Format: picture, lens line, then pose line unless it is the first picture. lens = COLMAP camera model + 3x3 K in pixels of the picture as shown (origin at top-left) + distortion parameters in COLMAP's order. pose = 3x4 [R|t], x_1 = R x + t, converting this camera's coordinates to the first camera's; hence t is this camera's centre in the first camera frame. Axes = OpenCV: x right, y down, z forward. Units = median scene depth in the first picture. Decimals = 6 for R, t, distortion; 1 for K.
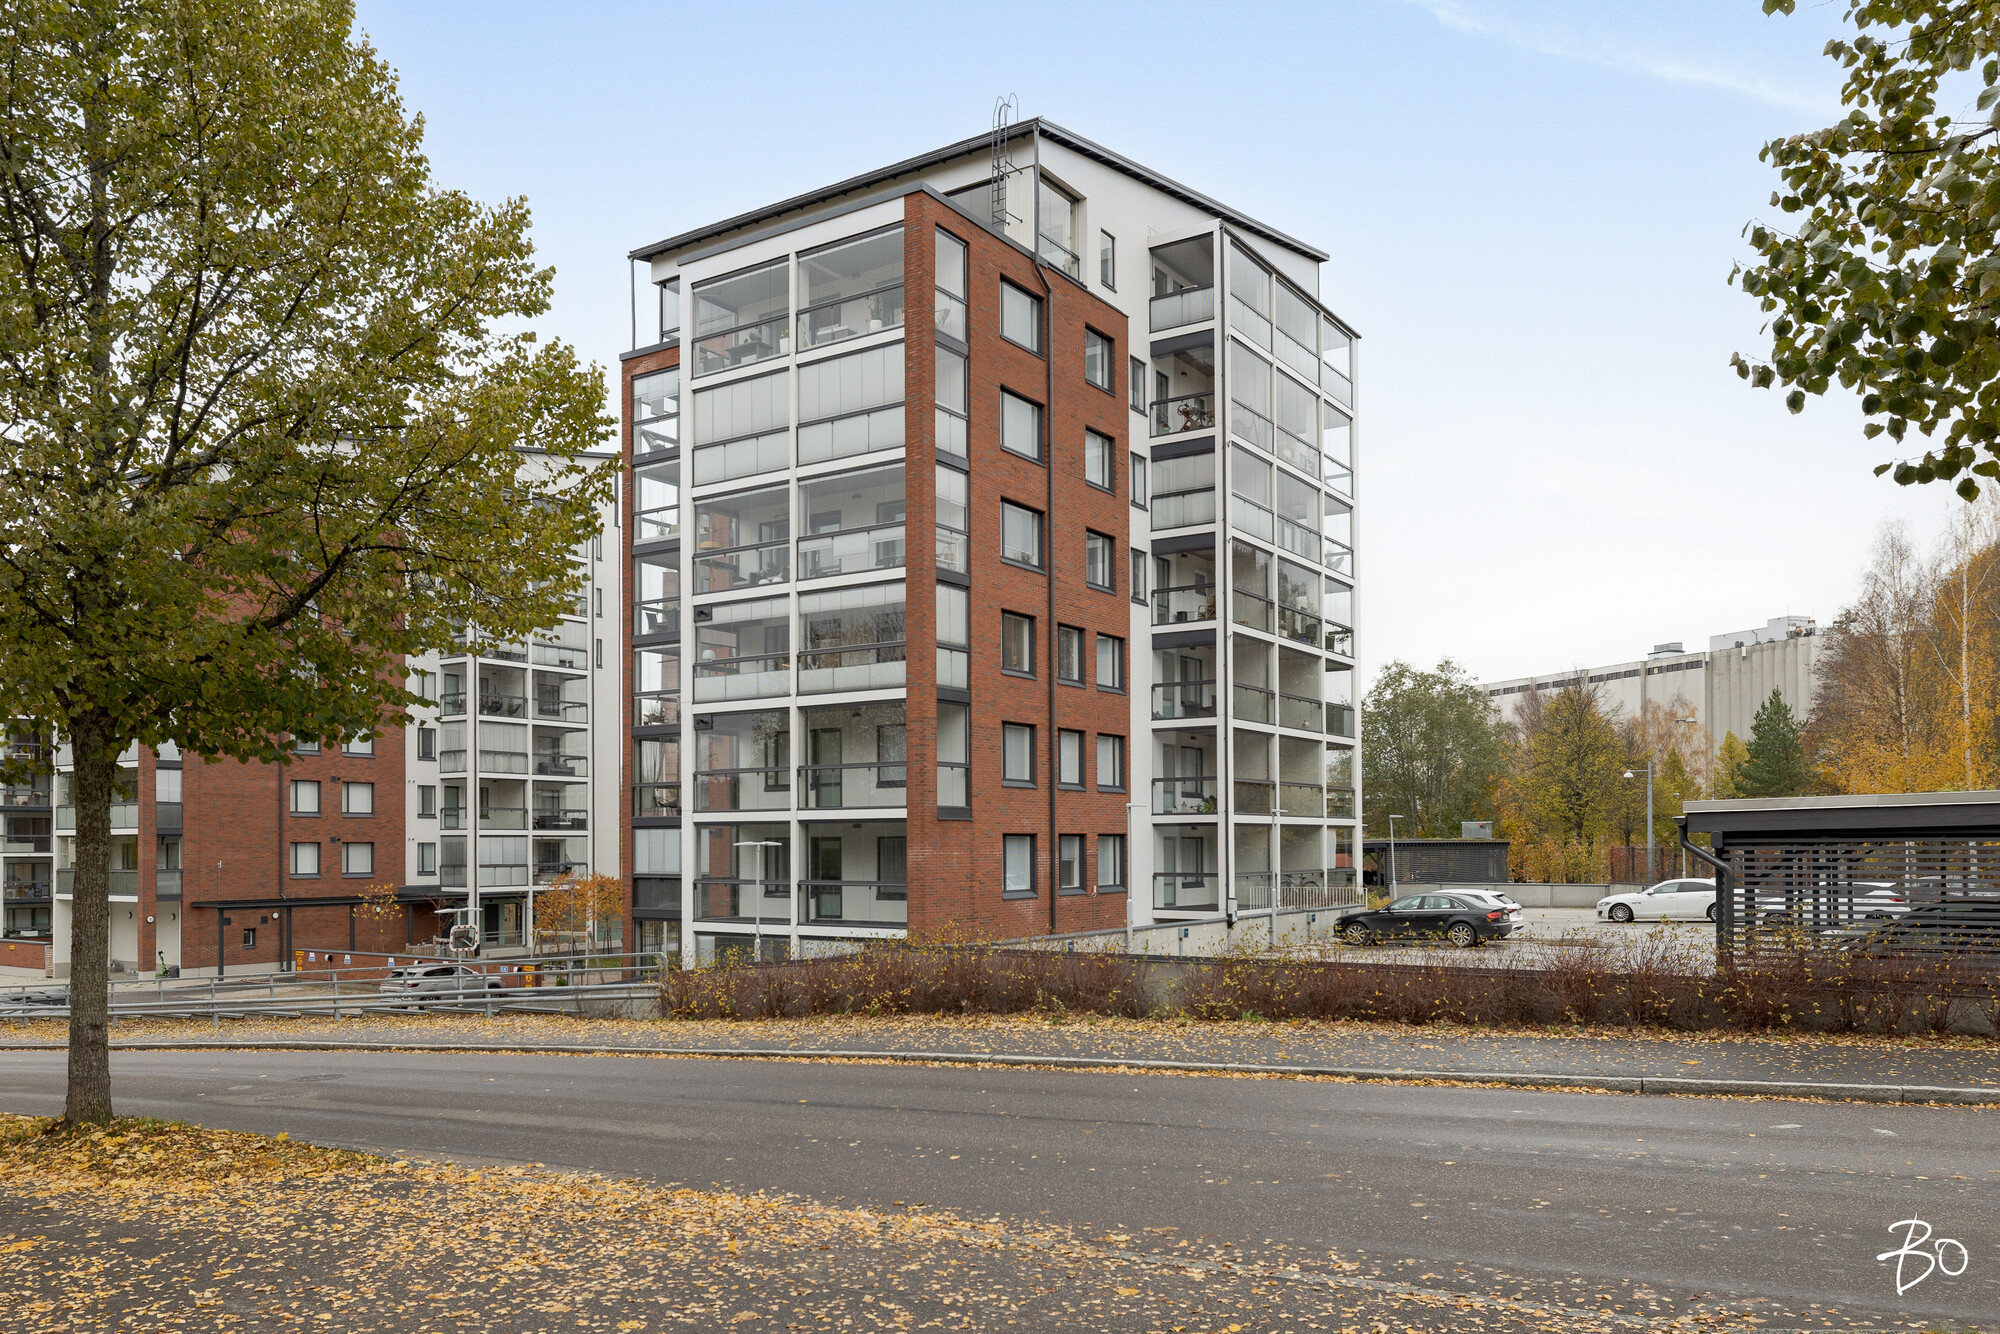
lens RADIAL K [[1386.1, 0, 999.9], [0, 1386.1, 839.3], [0, 0, 1]] dist [0.004093, 0.001821]
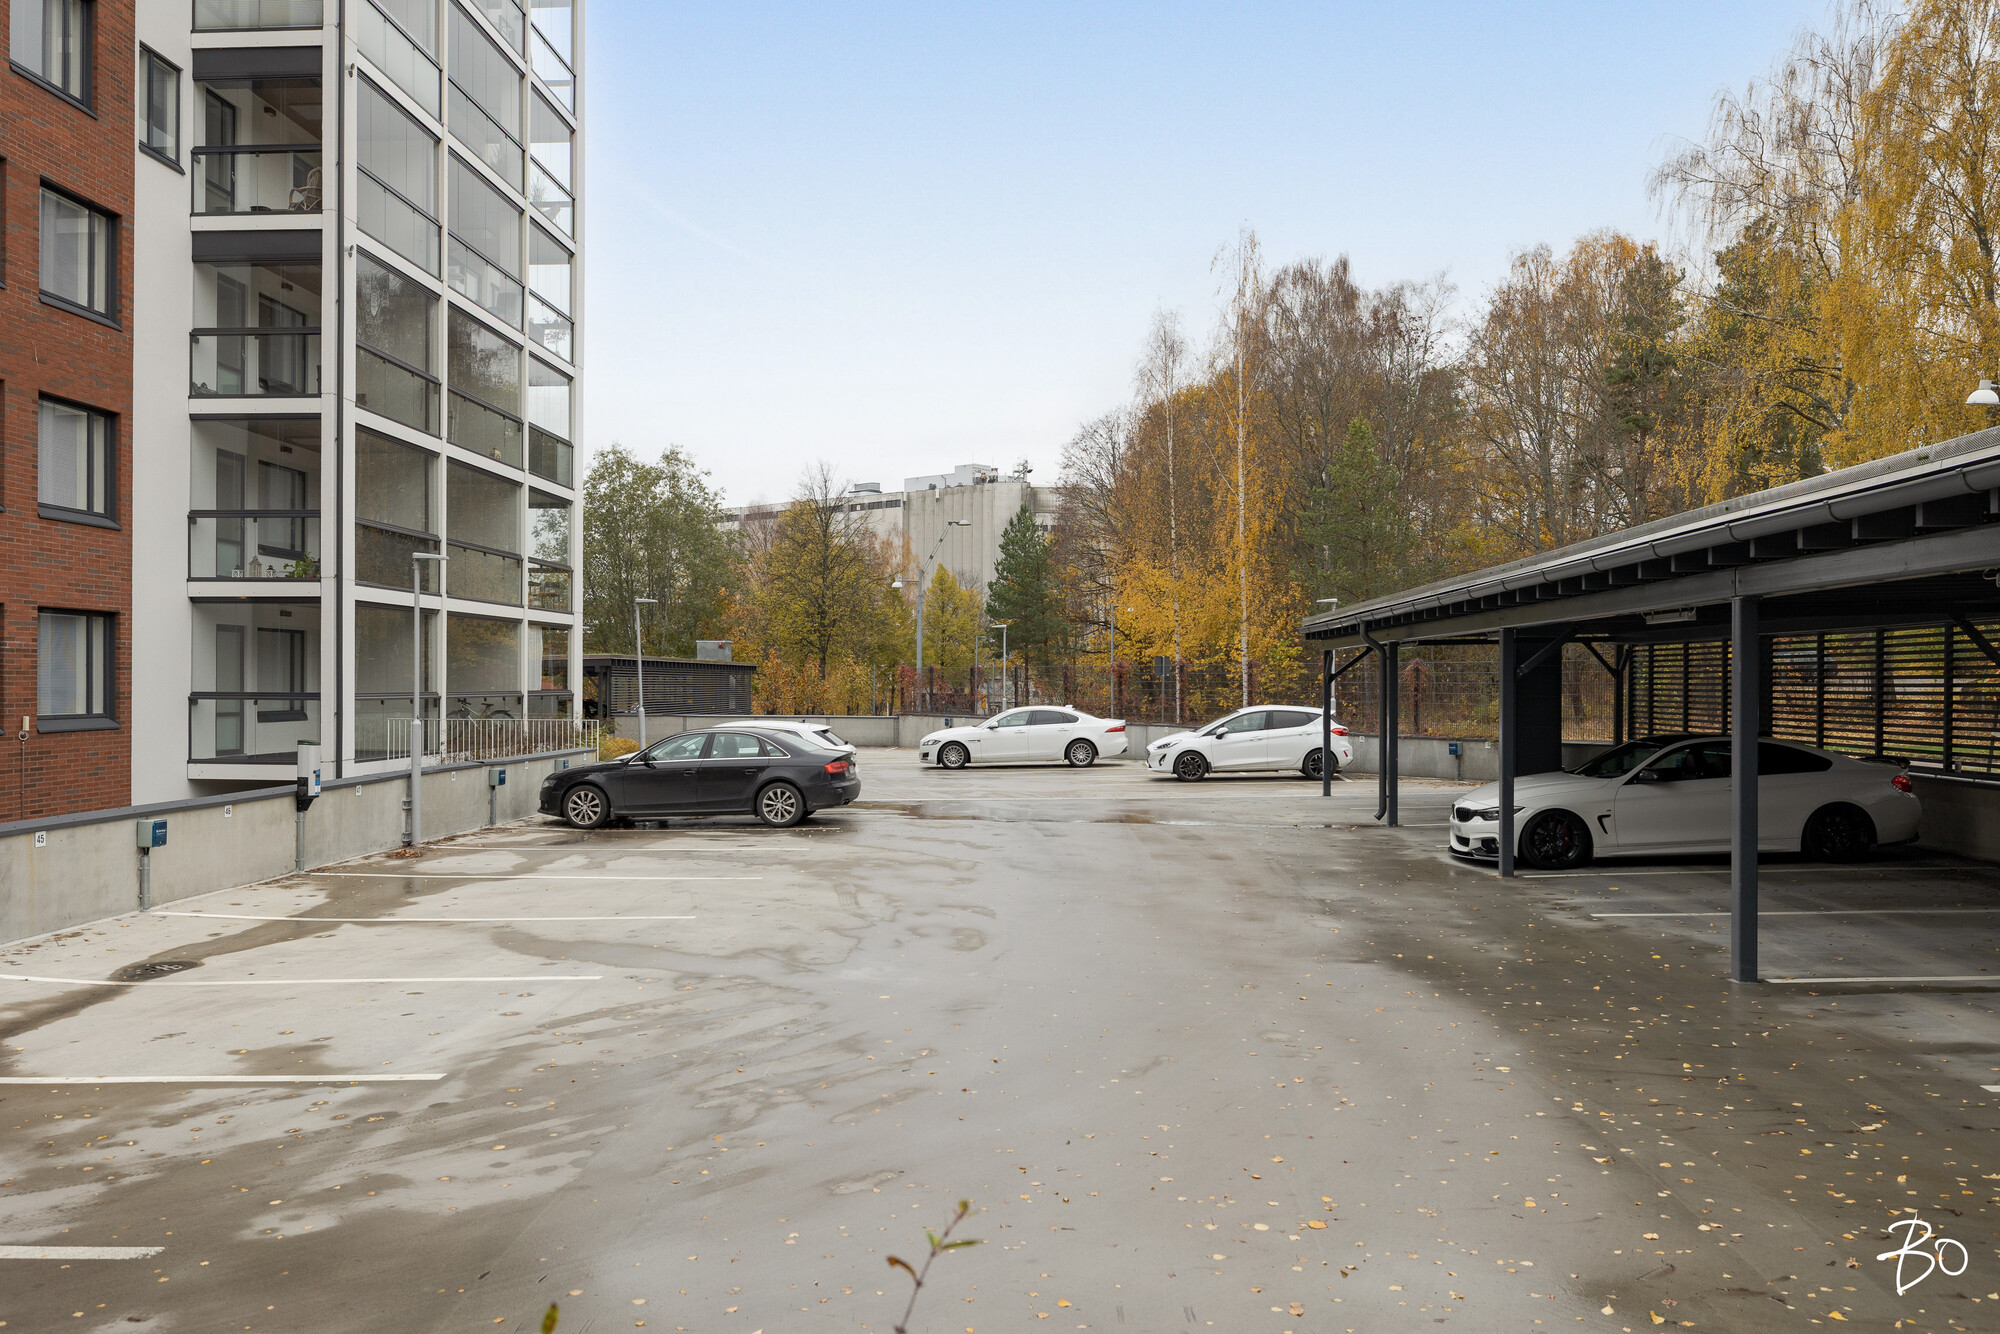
lens RADIAL K [[1627.3, 0, 1000.0], [0, 1627.3, 667.0], [0, 0, 1]] dist [-0.000914, -0.003711]
pose [[0.870069, 0.012674, 0.492767, 0.075700], [-0.013010, 0.999912, -0.002747, 0.012682], [-0.492758, -0.004021, 0.870157, 0.325246]]
